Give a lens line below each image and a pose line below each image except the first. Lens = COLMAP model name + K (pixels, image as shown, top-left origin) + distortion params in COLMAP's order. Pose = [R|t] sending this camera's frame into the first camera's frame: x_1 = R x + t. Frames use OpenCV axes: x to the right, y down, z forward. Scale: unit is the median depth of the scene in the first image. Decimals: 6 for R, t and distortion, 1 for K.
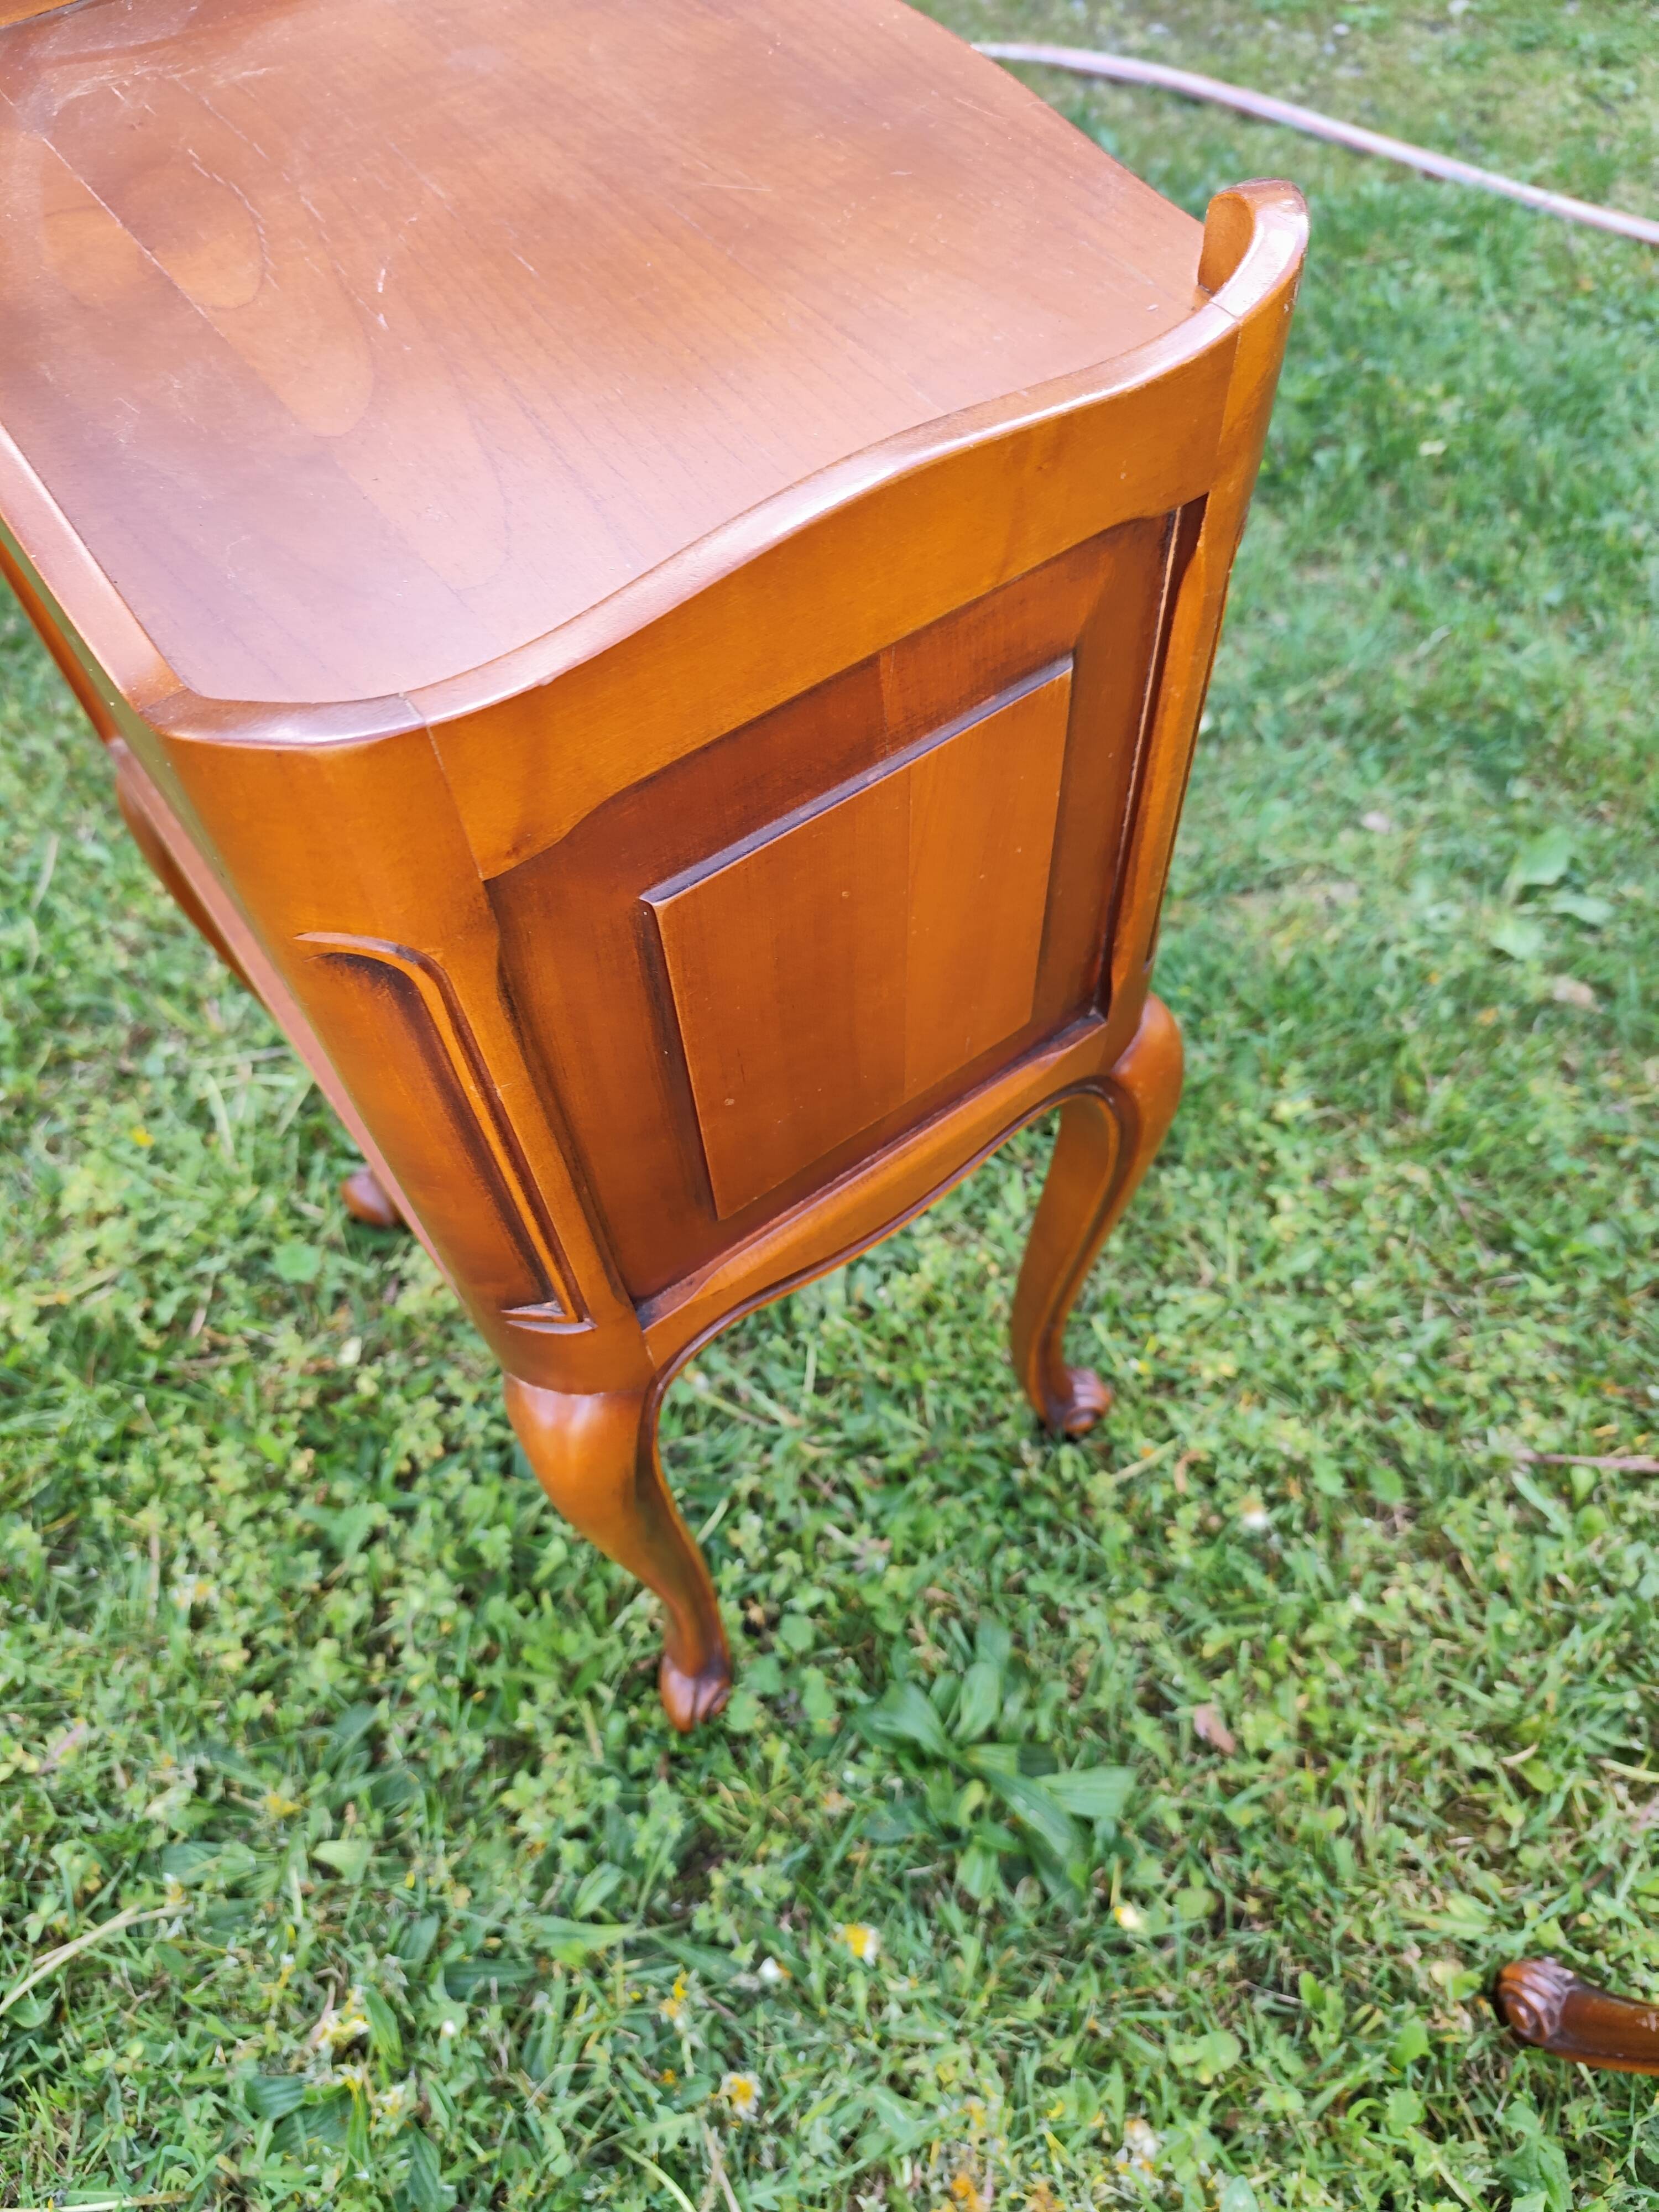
lens RADIAL K [[1532.5, 0, 820.2], [0, 1532.5, 1123.0], [0, 0, 1]] dist [0.001800, -0.016692]
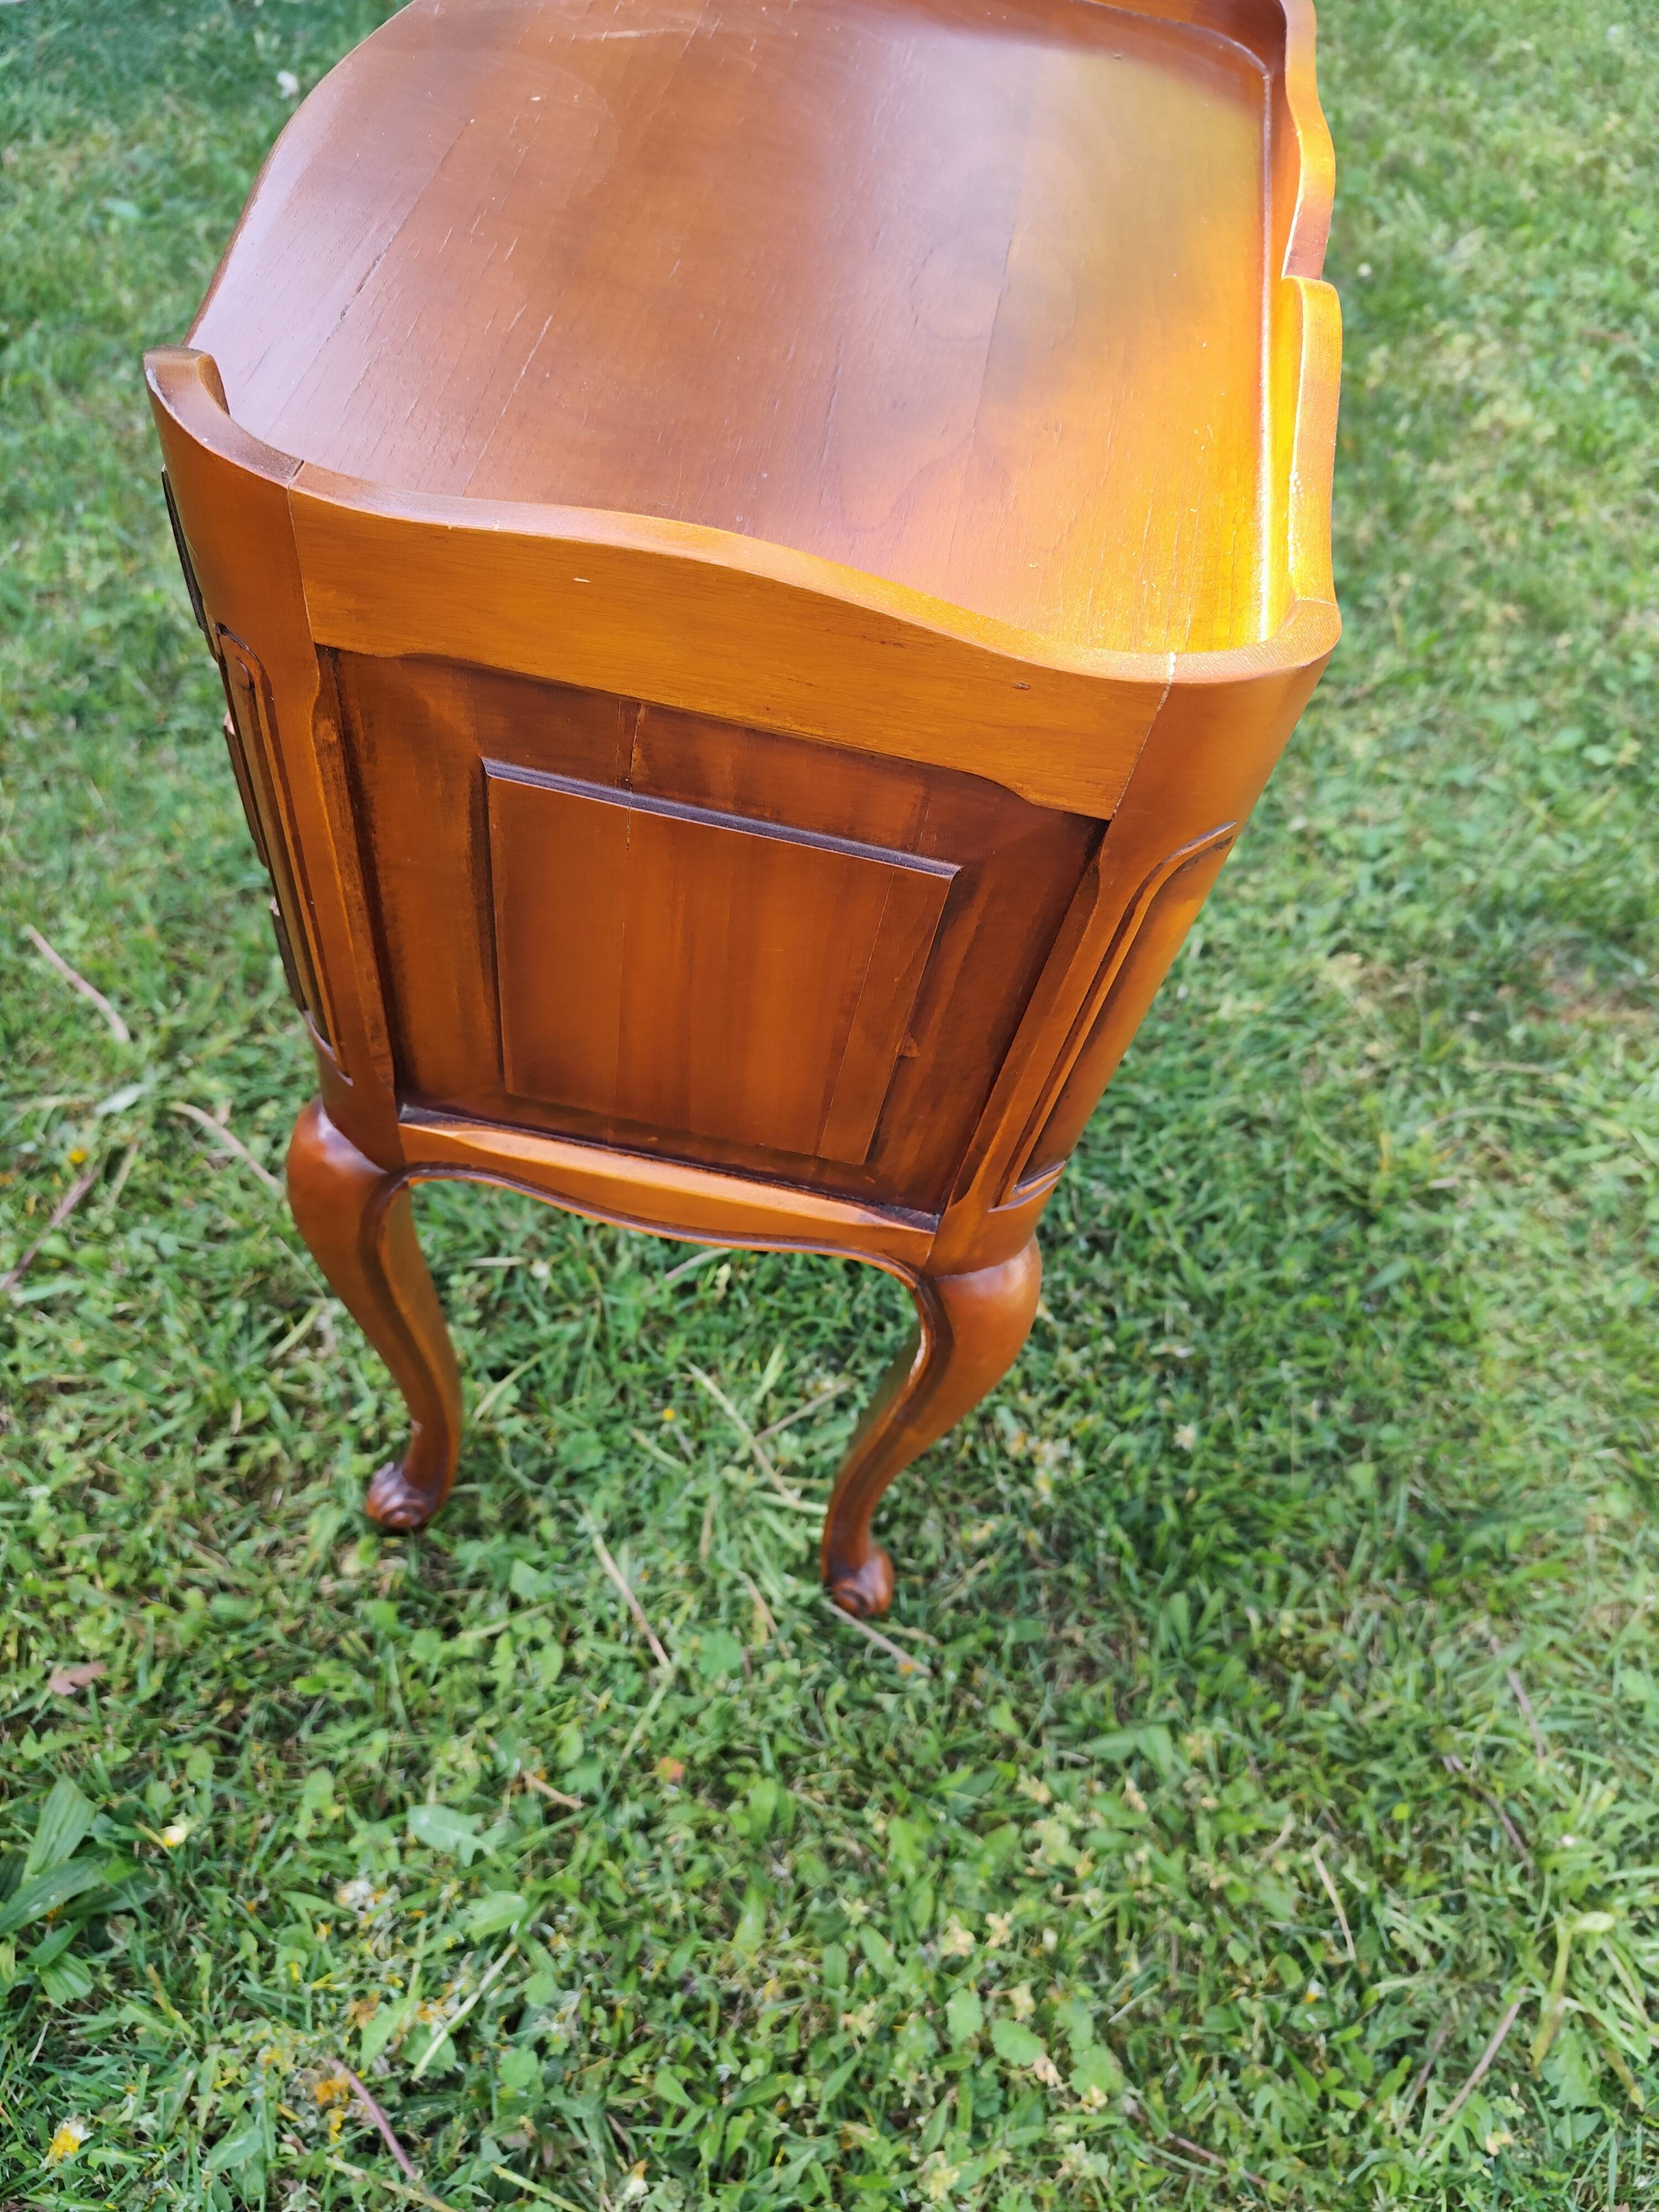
lens RADIAL K [[1532.5, 0, 820.2], [0, 1532.5, 1123.0], [0, 0, 1]] dist [0.001800, -0.016692]
pose [[0.238508, -0.786704, 0.569395, 0.092868], [0.741732, 0.526027, 0.416088, 0.156975], [-0.626855, 0.323098, 0.708985, -0.143741]]
